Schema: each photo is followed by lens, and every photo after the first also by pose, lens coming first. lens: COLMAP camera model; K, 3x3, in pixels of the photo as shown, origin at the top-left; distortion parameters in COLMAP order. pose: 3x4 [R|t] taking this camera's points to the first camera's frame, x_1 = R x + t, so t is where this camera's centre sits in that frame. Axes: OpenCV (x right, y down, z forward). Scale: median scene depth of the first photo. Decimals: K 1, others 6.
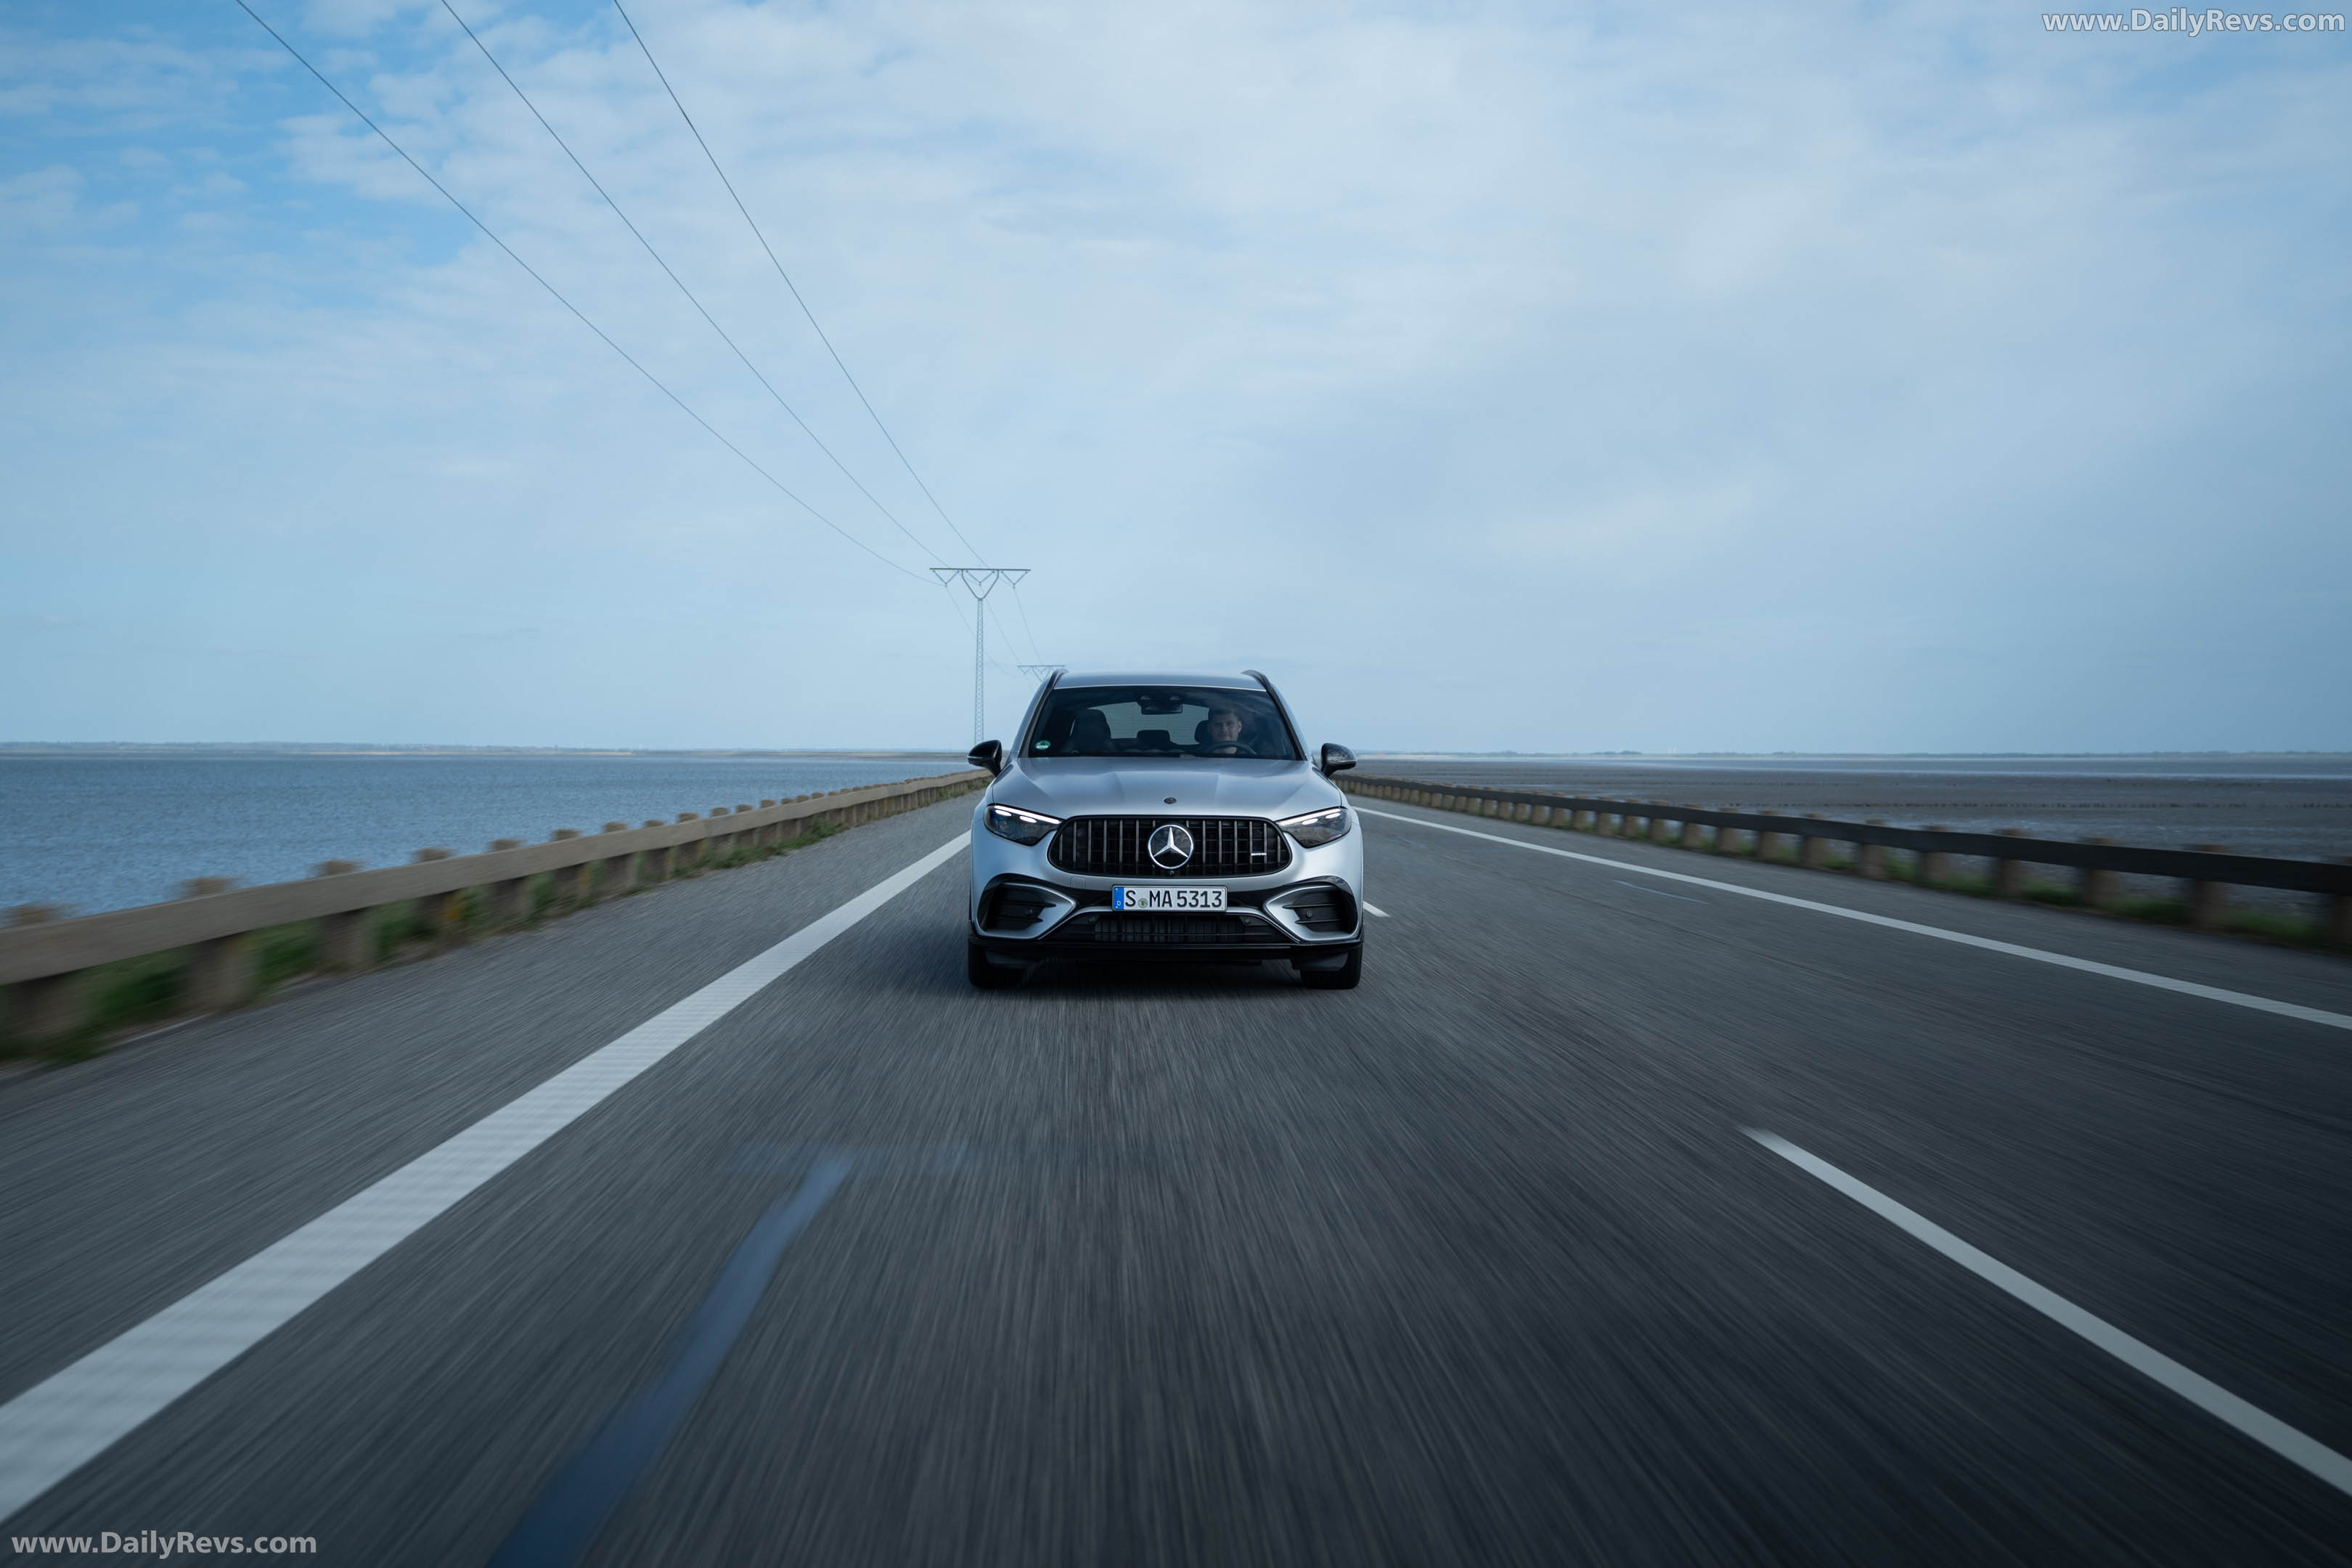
lens RADIAL K [[2340.5, 0, 1176.0], [0, 2340.5, 784.0], [0, 0, 1]] dist [0.087578, -0.001084]
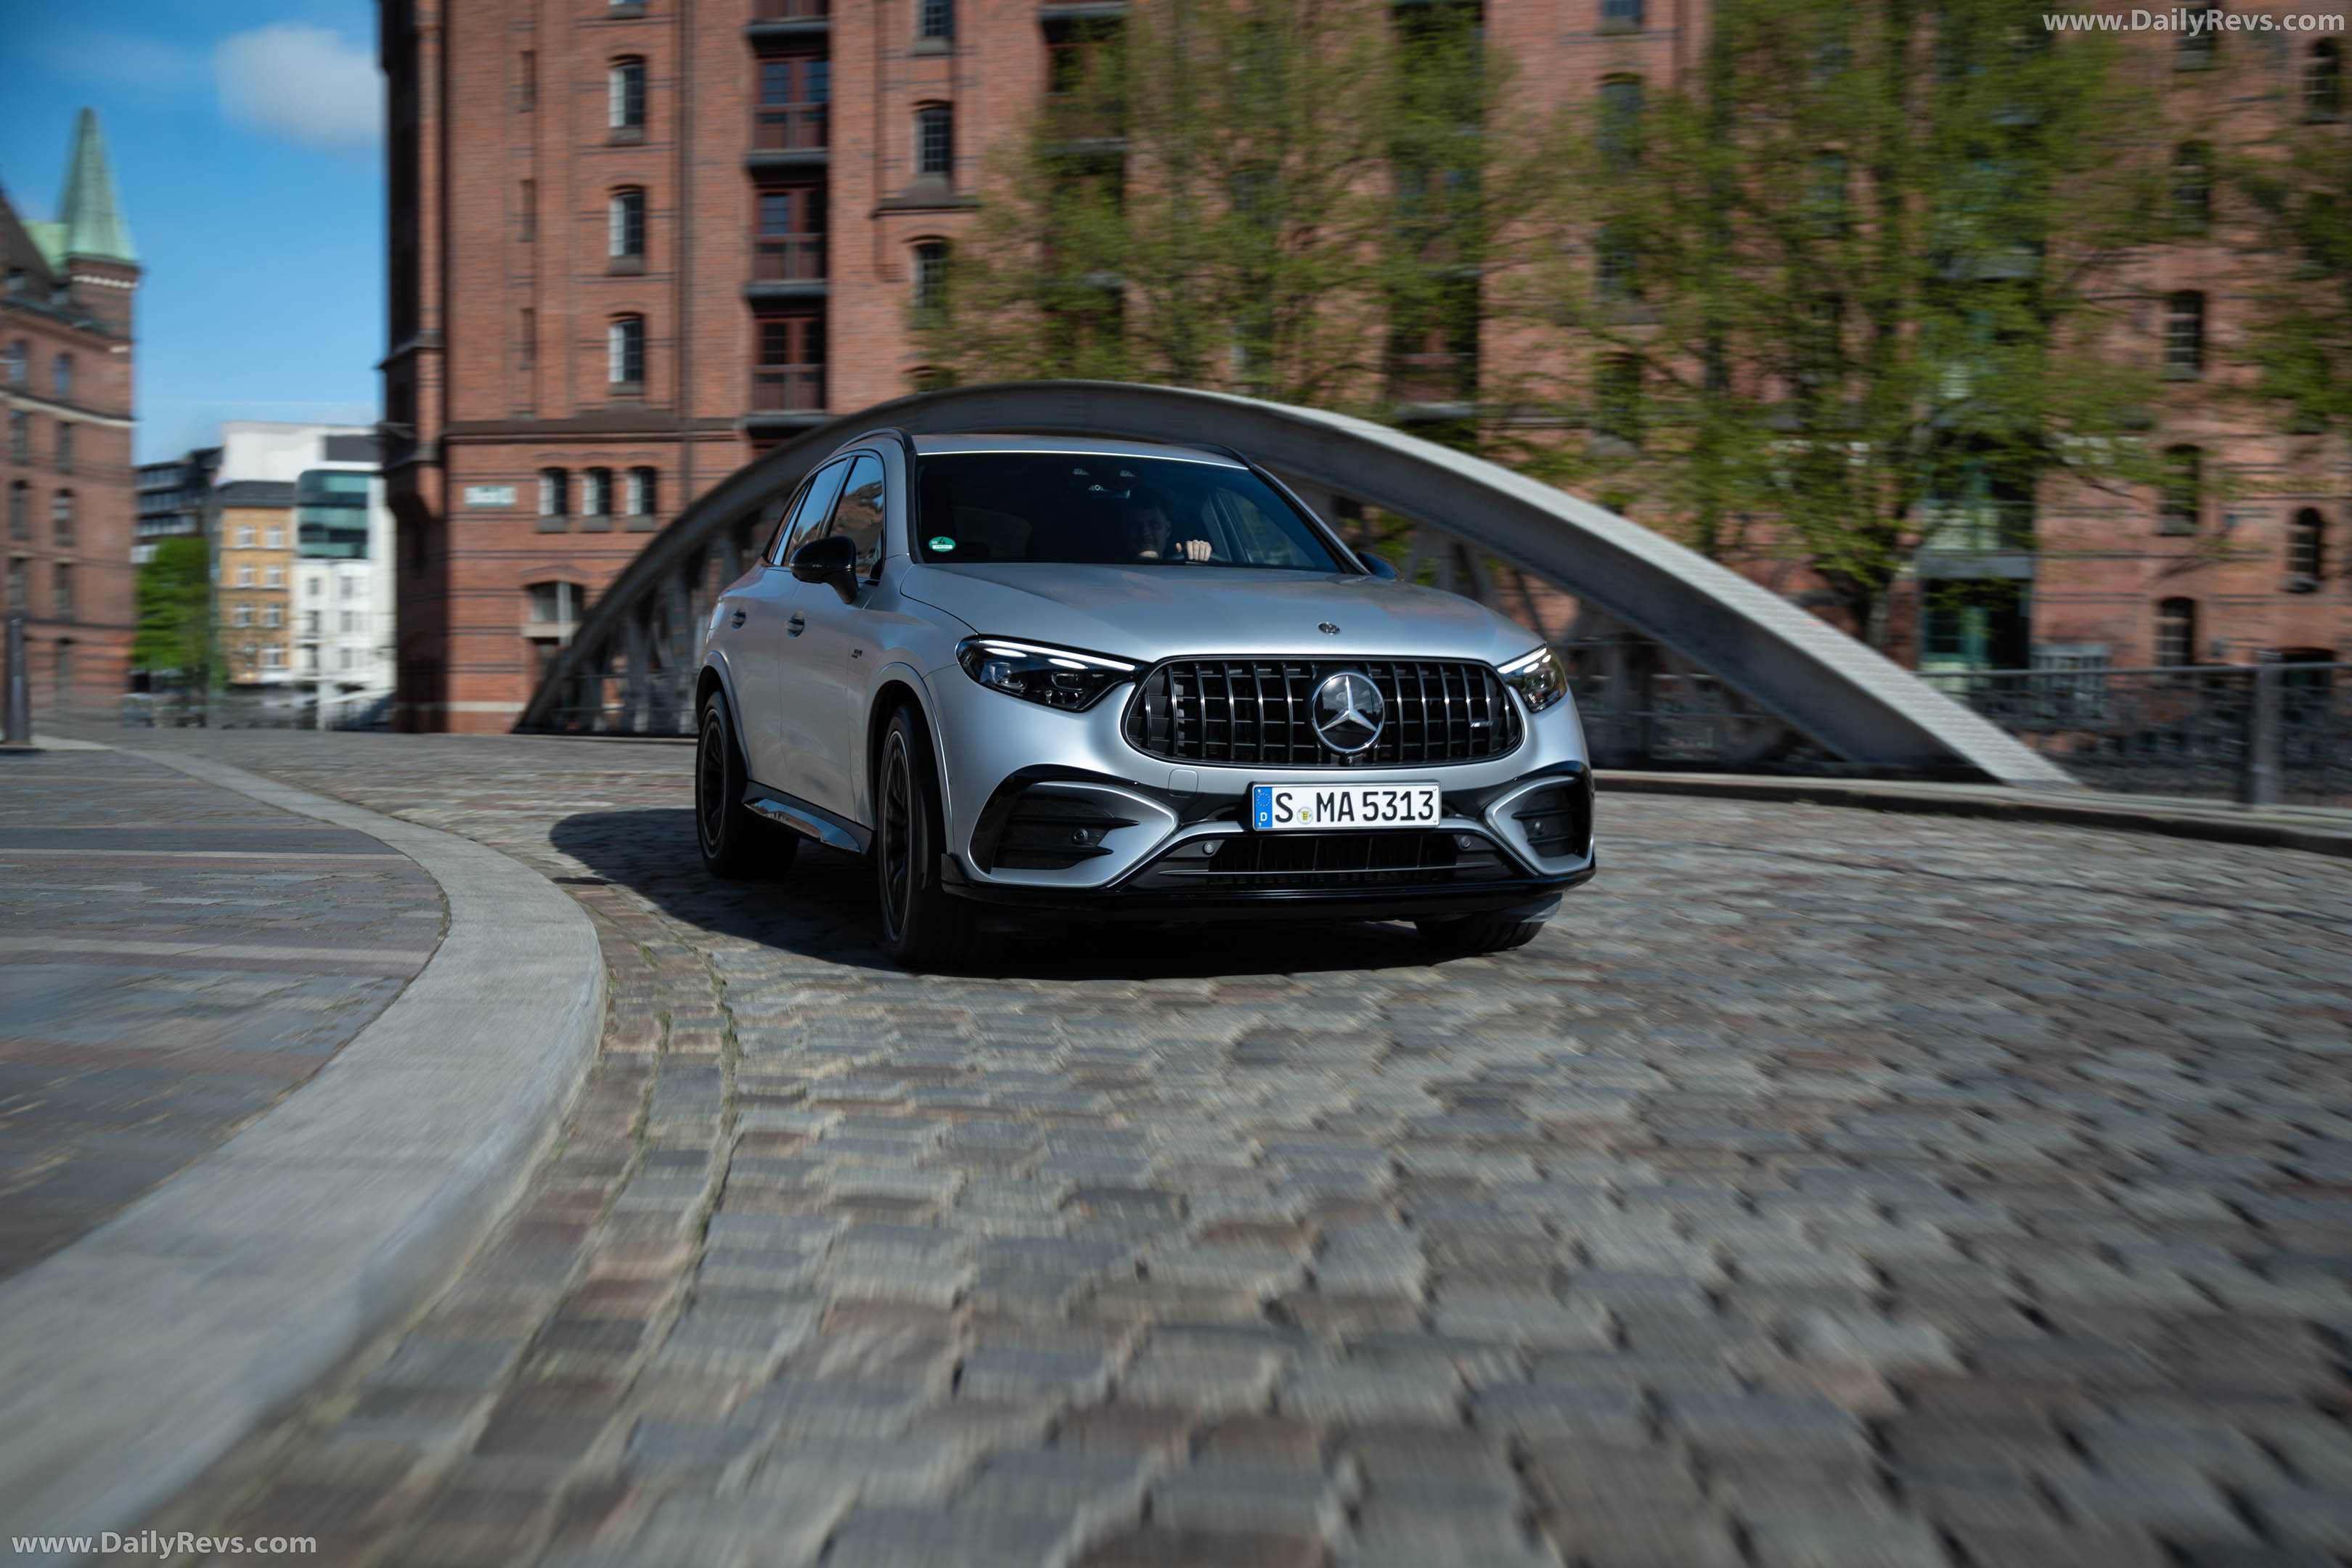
lens RADIAL K [[2274.1, 0, 1176.0], [0, 2274.1, 784.0], [0, 0, 1]] dist [-0.002246, -0.000222]
pose [[0.946538, -0.018855, 0.322040, -0.211407], [0.002999, 0.998762, 0.049662, 0.017190], [-0.322578, -0.046041, 0.945423, 0.508684]]
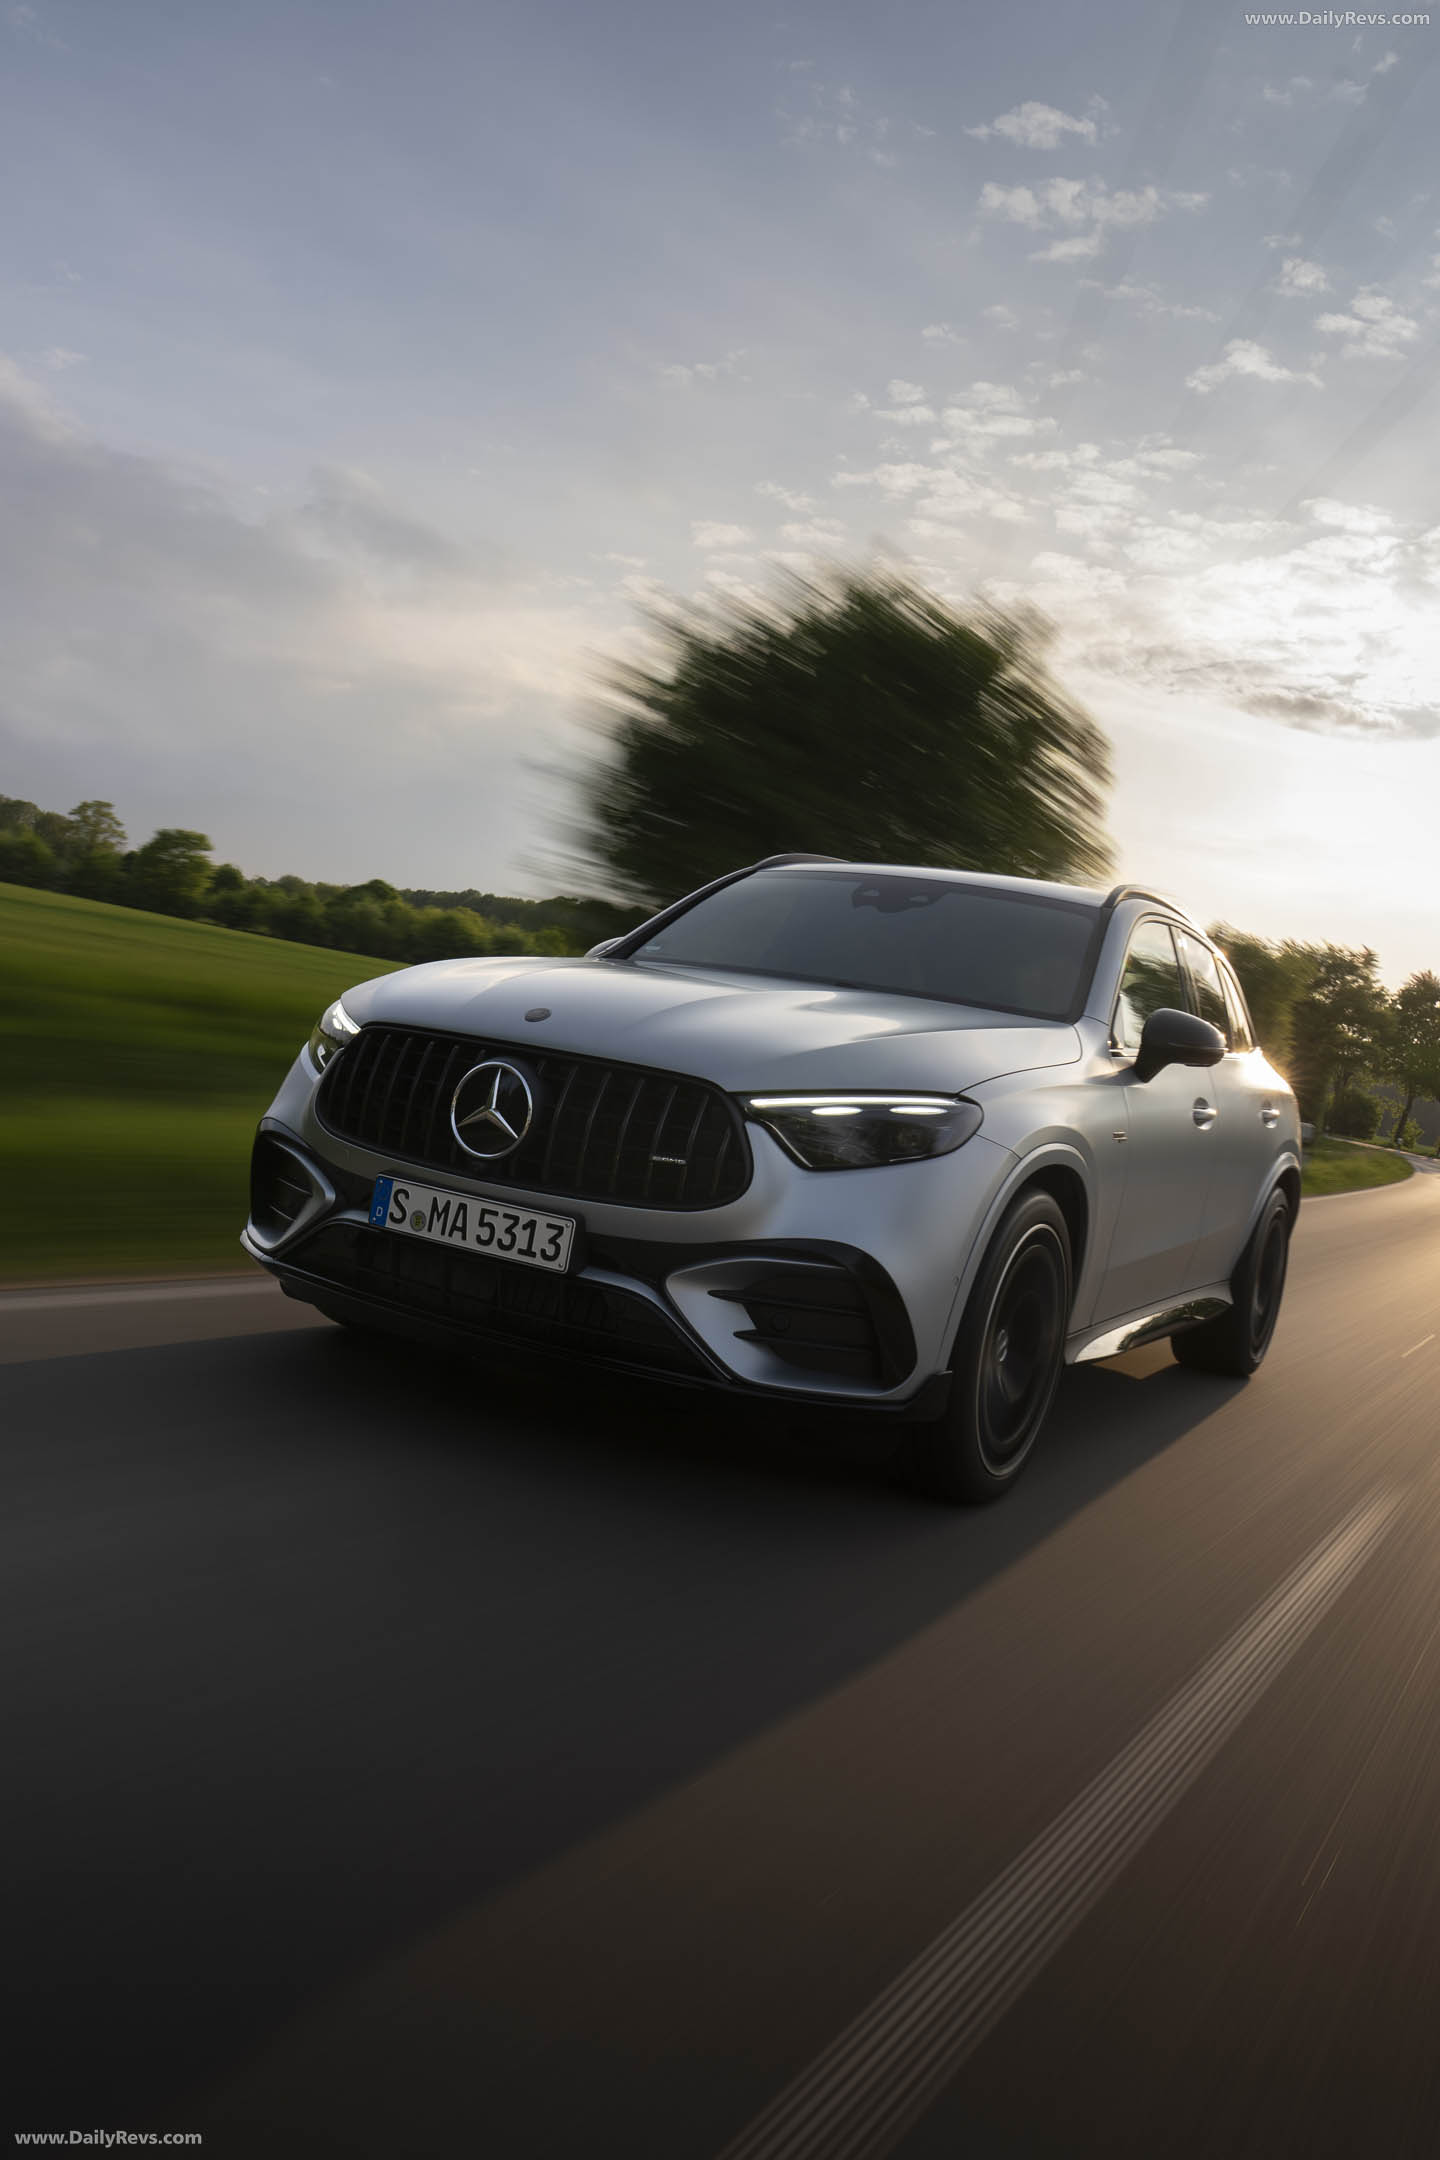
lens RADIAL K [[1715.5, 0, 672.7], [0, 1715.5, 1086.2], [0, 0, 1]] dist [0.001754, 0.000617]
pose [[0.833300, 0.138151, -0.535281, 0.204235], [-0.153988, 0.987955, 0.015260, 0.011702], [0.530941, 0.069711, 0.844536, 0.735696]]
